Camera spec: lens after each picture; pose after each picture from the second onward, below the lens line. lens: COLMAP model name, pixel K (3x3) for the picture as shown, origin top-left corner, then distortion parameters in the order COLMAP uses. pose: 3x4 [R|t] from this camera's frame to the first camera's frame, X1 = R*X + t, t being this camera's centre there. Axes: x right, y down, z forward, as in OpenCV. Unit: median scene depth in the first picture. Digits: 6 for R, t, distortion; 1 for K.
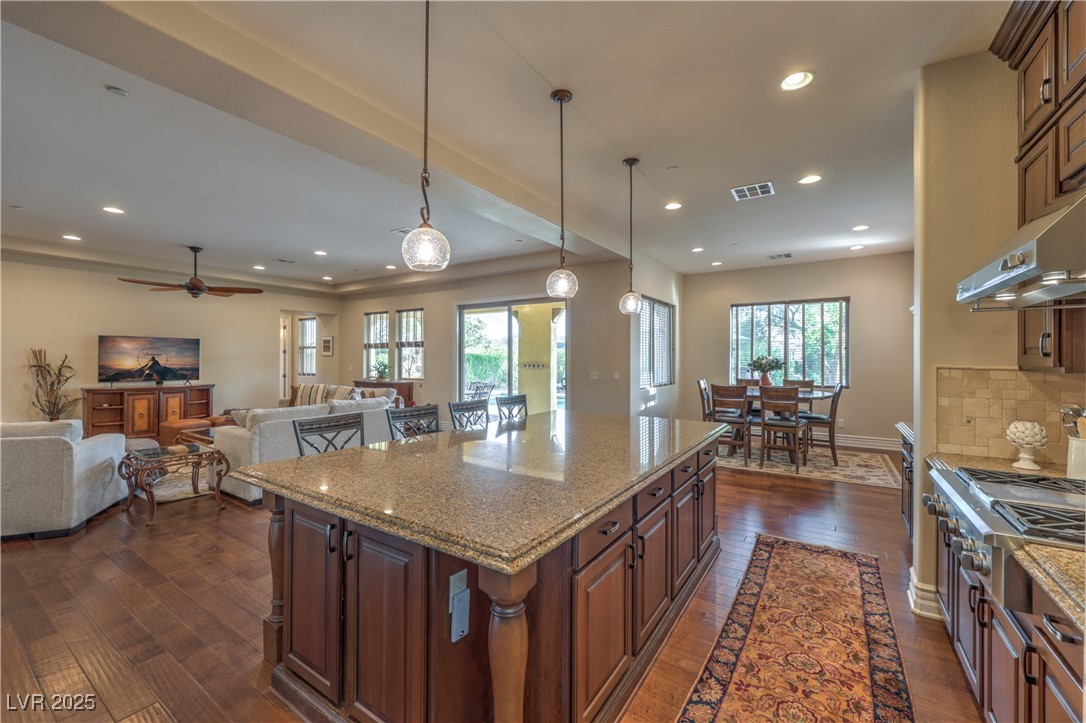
lens RADIAL K [[438.8, 0, 543.0], [0, 438.8, 361.5], [0, 0, 1]] dist [0.001608, 0.000105]
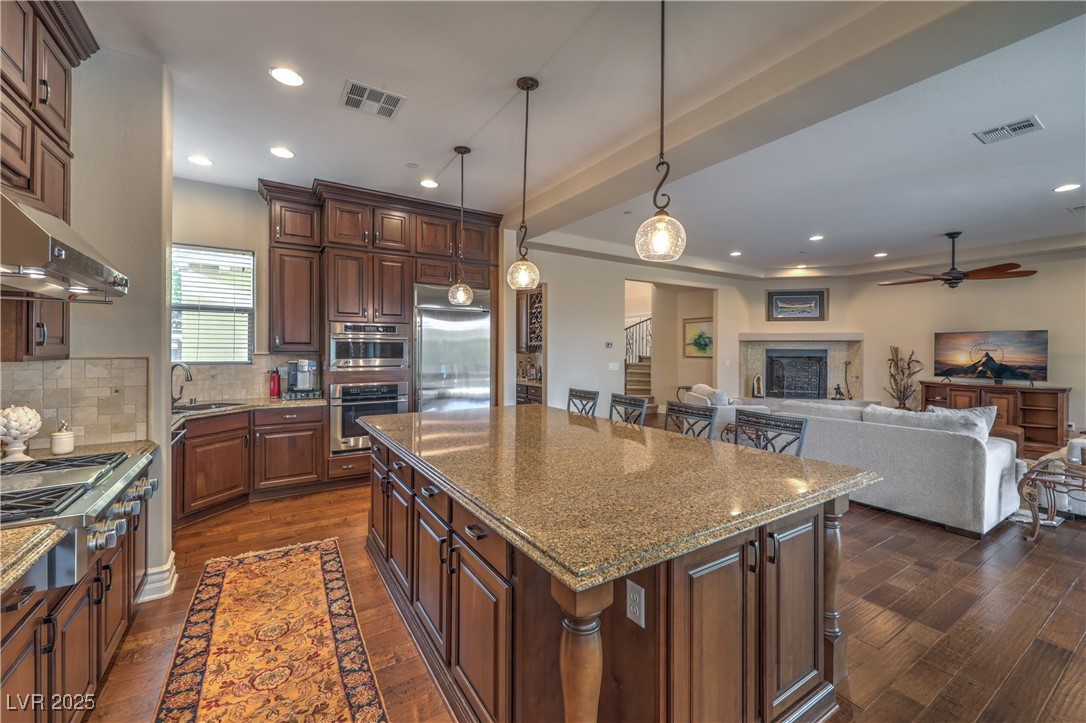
lens RADIAL K [[440.7, 0, 550.0], [0, 440.7, 352.5], [0, 0, 1]] dist [-0.000484, -0.000220]
pose [[-0.397407, -0.001597, -0.917641, 1.161863], [-0.012009, 0.999922, 0.003461, -0.010362], [0.917564, 0.012395, -0.397395, 1.815648]]
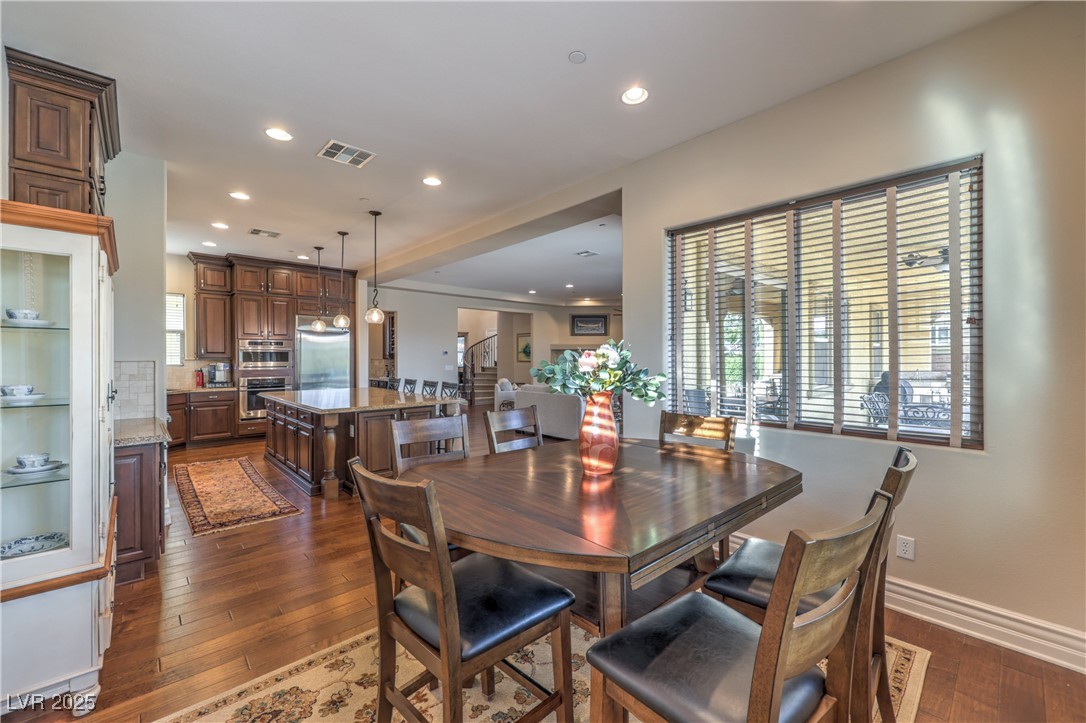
lens RADIAL K [[438.8, 0, 543.0], [0, 438.8, 361.5], [0, 0, 1]] dist [0.001608, 0.000105]
pose [[-0.233644, 0.002955, -0.972318, 2.364195], [-0.006922, 0.999965, 0.004702, 0.001127], [0.972297, 0.007828, -0.233616, 3.060446]]
